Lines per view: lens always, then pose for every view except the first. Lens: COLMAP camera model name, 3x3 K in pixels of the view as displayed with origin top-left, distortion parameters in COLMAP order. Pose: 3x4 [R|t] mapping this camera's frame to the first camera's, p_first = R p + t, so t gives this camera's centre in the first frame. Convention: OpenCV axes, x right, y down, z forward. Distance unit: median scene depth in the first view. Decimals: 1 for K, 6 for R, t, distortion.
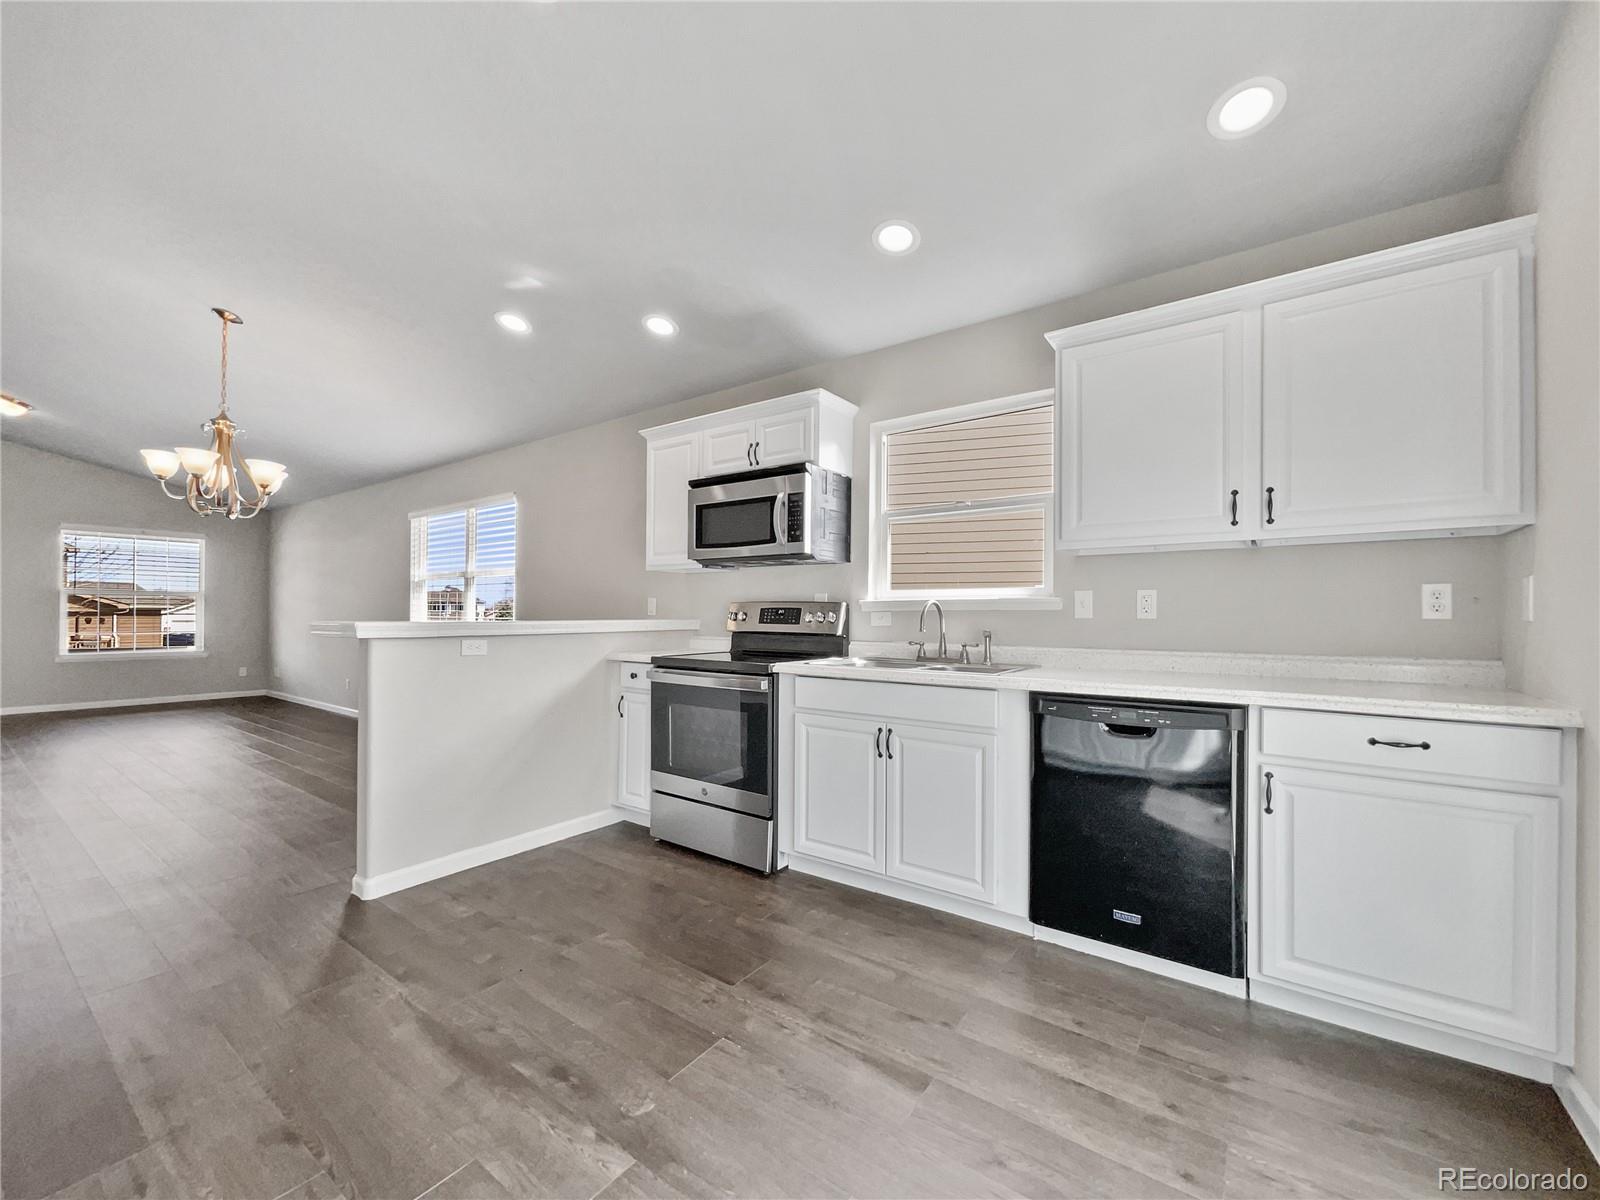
lens RADIAL K [[642.7, 0, 806.2], [0, 642.7, 610.9], [0, 0, 1]] dist [-0.002414, 0.000473]
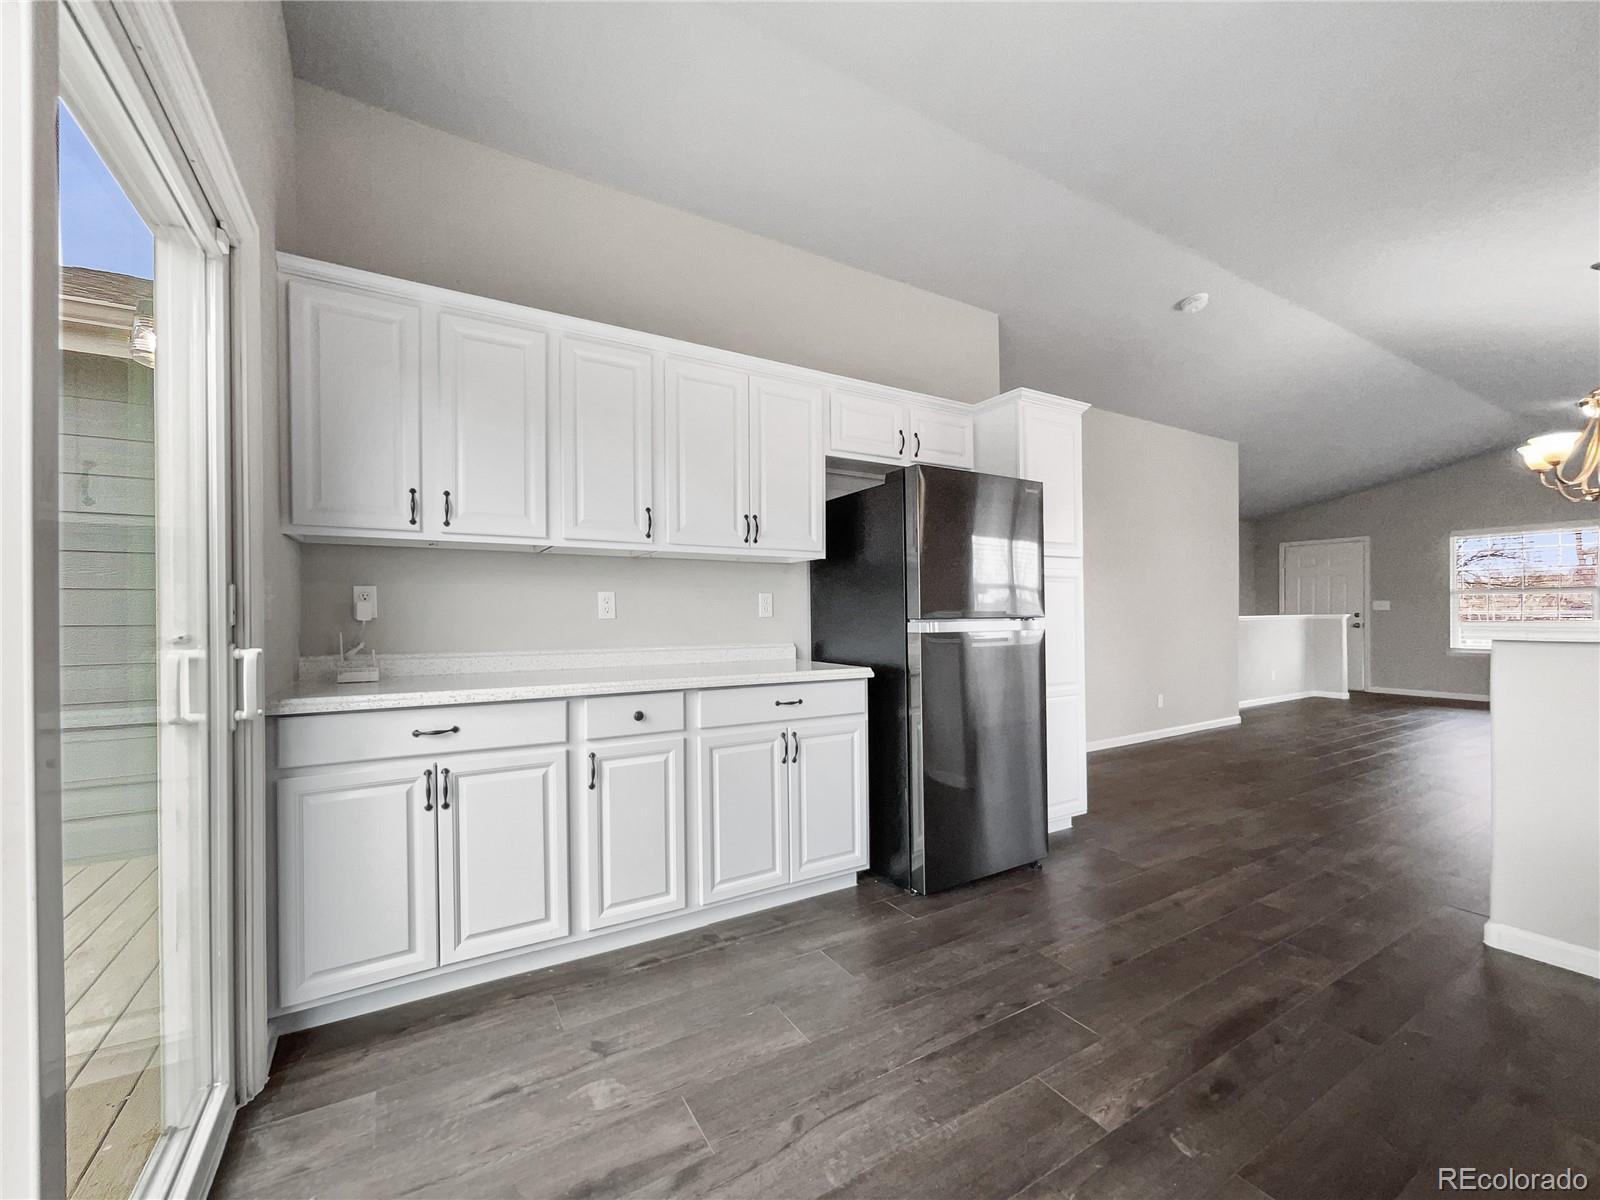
lens RADIAL K [[642.7, 0, 793.4], [0, 642.7, 610.6], [0, 0, 1]] dist [-0.002414, 0.000473]
pose [[-0.410517, -0.010665, -0.911790, 0.783161], [0.009931, 0.999820, -0.016166, 0.014834], [0.911799, -0.015692, -0.410337, 0.834926]]
